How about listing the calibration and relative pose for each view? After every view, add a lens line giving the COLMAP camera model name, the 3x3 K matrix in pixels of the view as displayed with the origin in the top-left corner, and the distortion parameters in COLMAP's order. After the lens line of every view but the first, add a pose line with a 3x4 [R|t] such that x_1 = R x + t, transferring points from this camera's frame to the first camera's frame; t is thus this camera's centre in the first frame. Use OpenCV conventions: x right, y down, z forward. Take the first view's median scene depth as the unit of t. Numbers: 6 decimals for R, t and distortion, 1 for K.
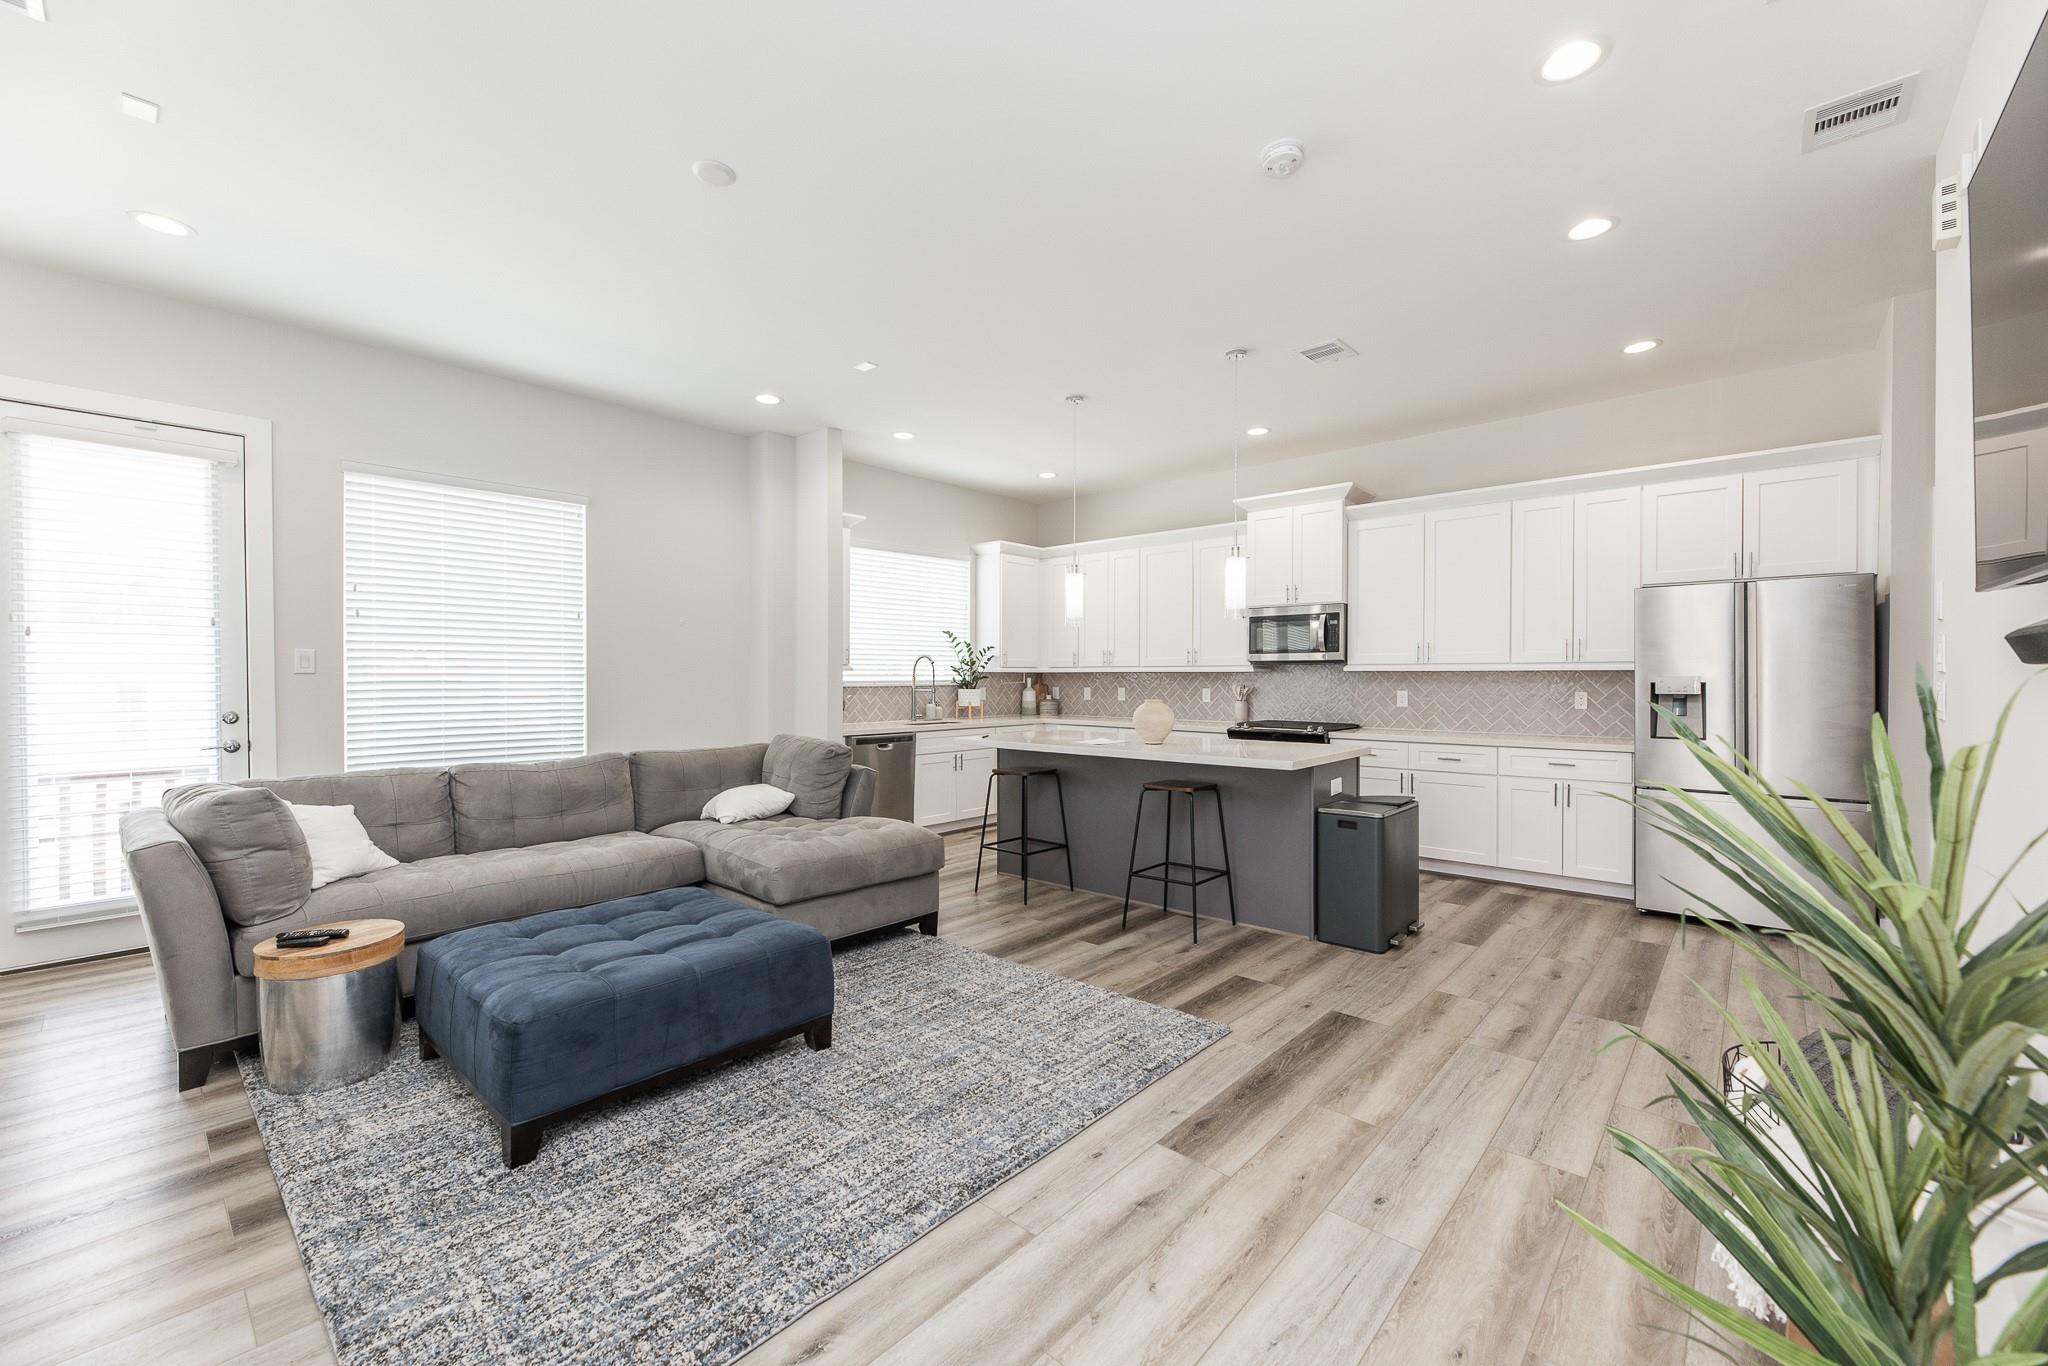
lens RADIAL K [[830.4, 0, 1023.4], [0, 830.4, 678.7], [0, 0, 1]] dist [-0.002163, -0.000715]
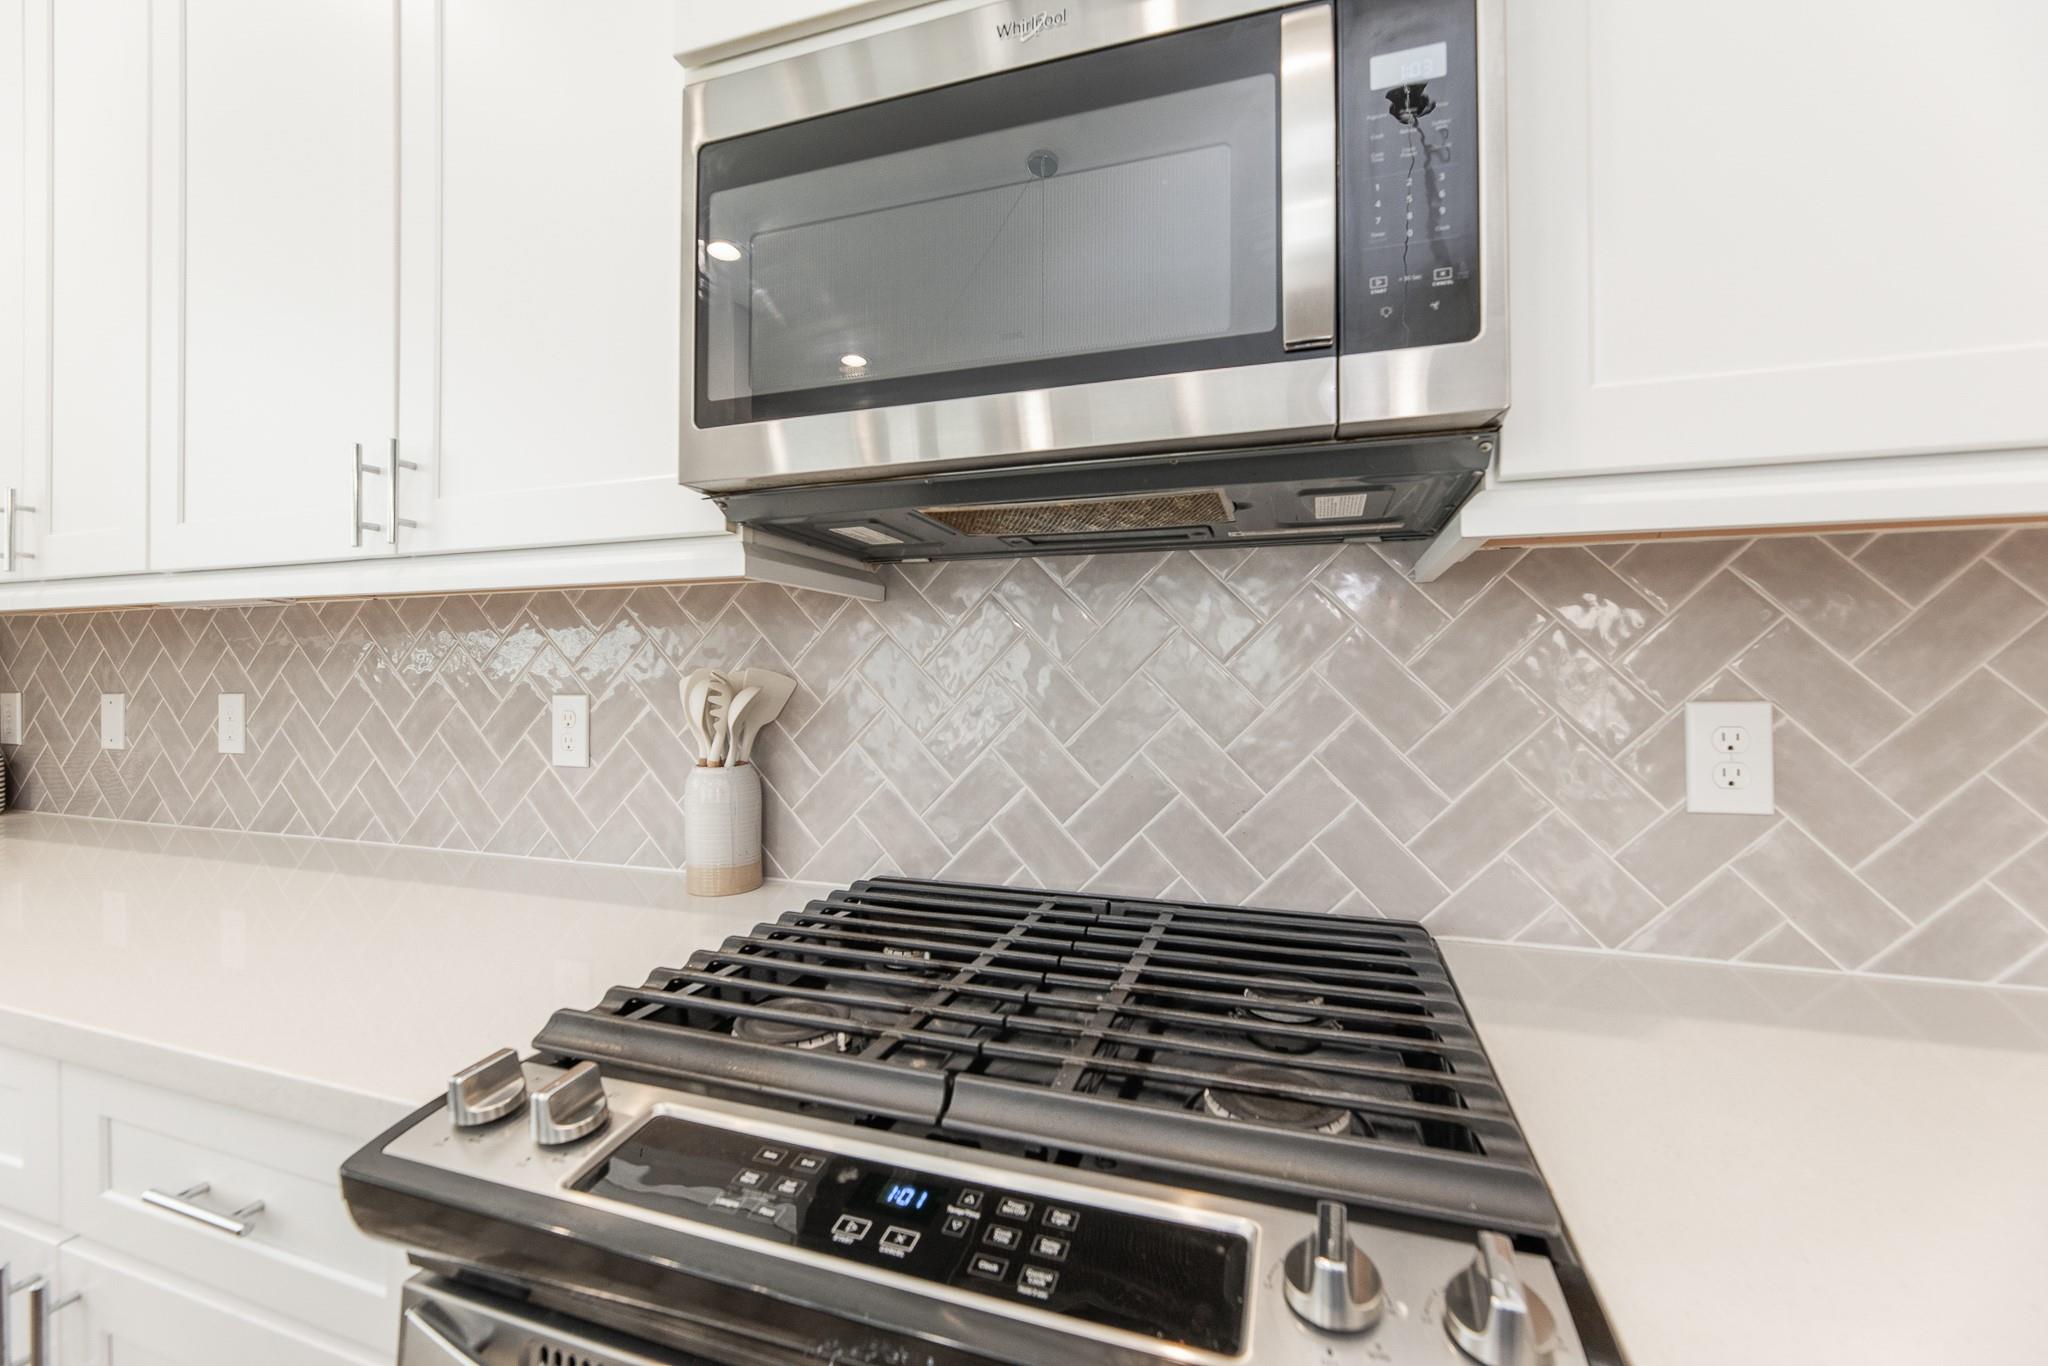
lens RADIAL K [[830.4, 0, 1028.6], [0, 830.4, 681.4], [0, 0, 1]] dist [-0.002163, -0.000715]
pose [[0.916416, -0.006304, 0.400177, 0.300931], [0.004500, 0.999975, 0.005446, 0.009619], [-0.400202, -0.003189, 0.916422, 0.969358]]
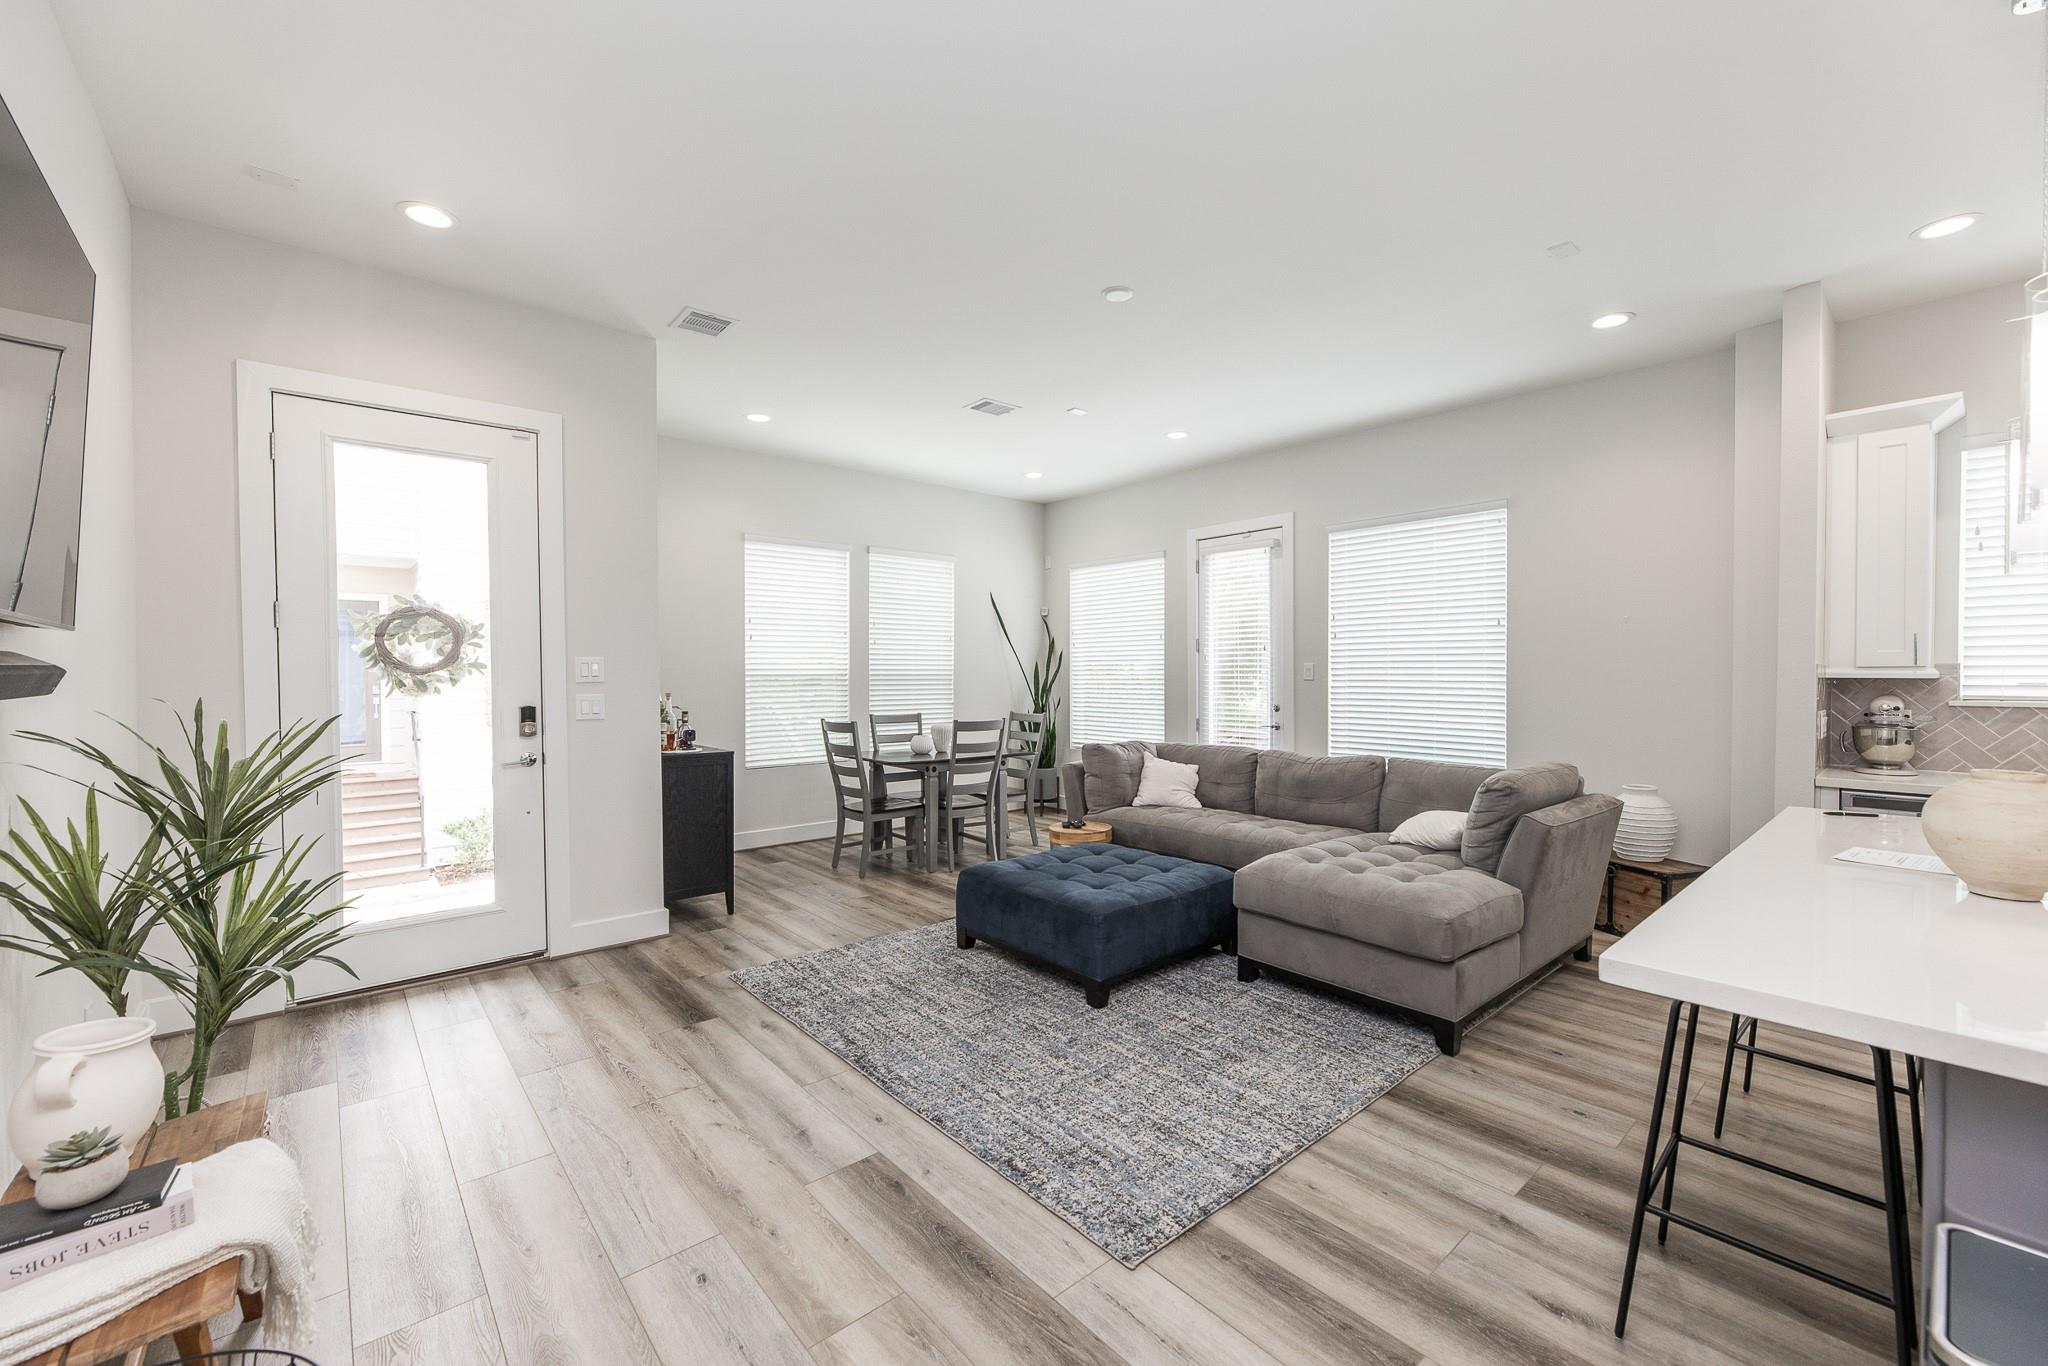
lens RADIAL K [[830.4, 0, 1049.9], [0, 830.4, 678.3], [0, 0, 1]] dist [-0.002163, -0.000715]
pose [[-0.112575, 0.005663, -0.993627, 0.457449], [-0.001790, 0.999981, 0.005903, -0.013043], [0.993642, 0.002443, -0.112562, 0.525242]]
